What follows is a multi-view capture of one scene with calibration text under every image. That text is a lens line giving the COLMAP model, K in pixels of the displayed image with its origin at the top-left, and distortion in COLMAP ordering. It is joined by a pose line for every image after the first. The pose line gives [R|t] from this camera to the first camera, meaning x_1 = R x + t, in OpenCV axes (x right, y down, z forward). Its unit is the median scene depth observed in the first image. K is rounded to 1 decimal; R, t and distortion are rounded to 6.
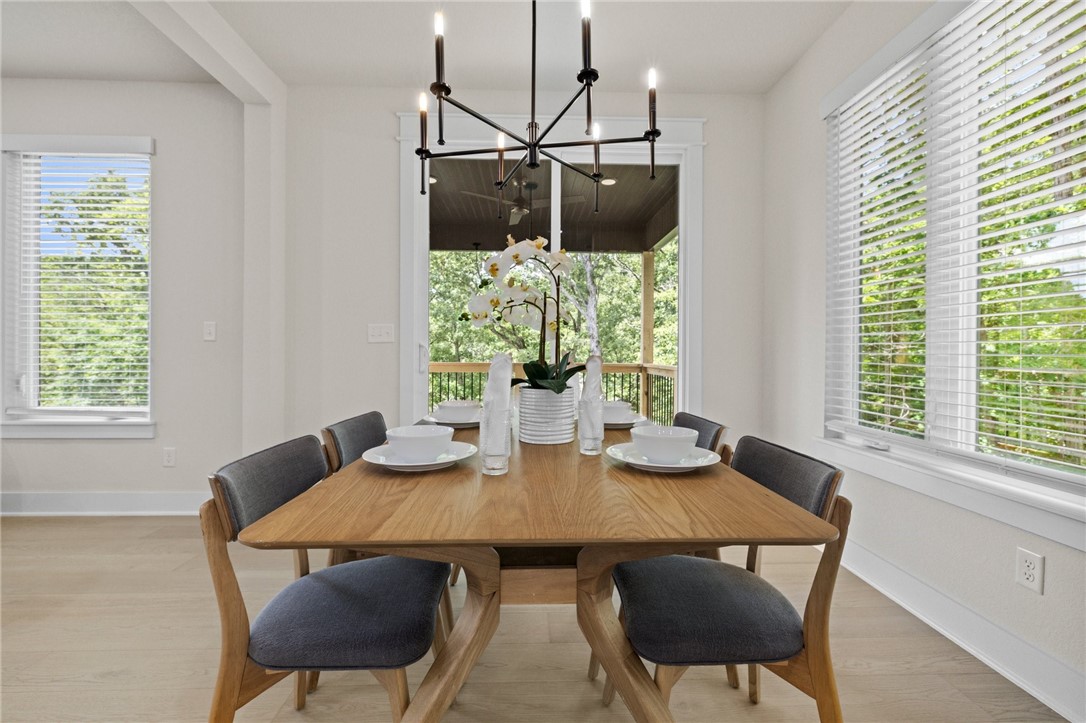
lens RADIAL K [[455.8, 0, 540.0], [0, 455.8, 356.9], [0, 0, 1]] dist [0.003325, 0.001233]
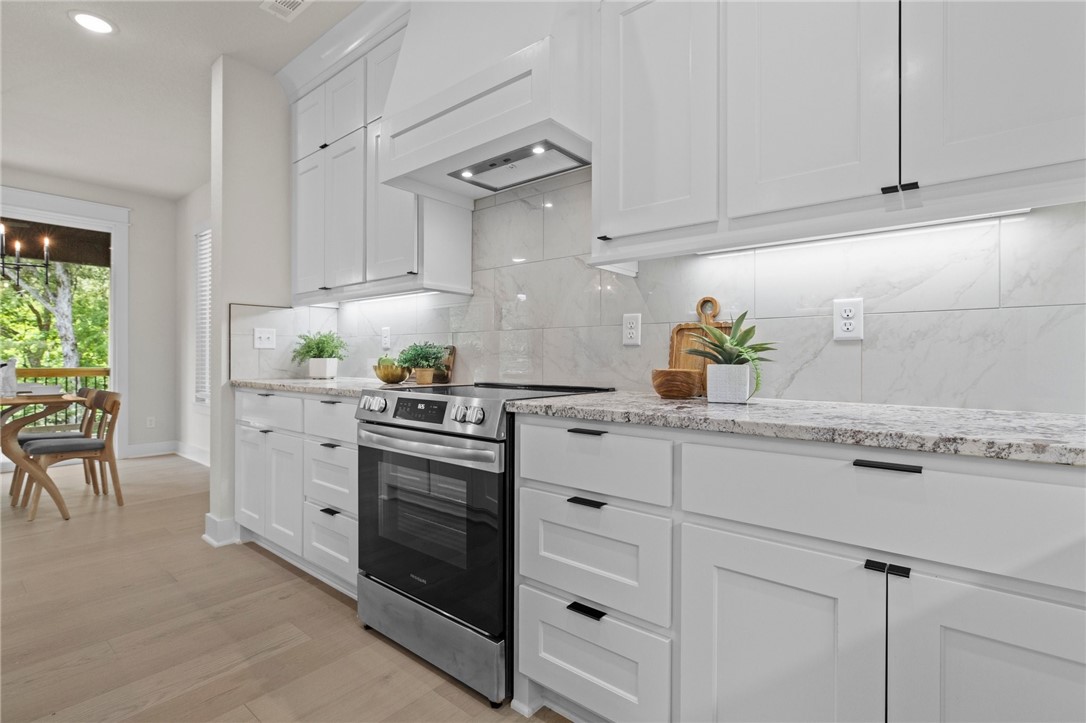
lens RADIAL K [[519.4, 0, 548.4], [0, 519.4, 357.3], [0, 0, 1]] dist [0.002751, 0.001149]
pose [[0.665238, -0.000520, 0.746631, -0.004861], [0.008016, 0.999947, -0.006445, 0.002287], [-0.746588, 0.010273, 0.665207, -0.249044]]
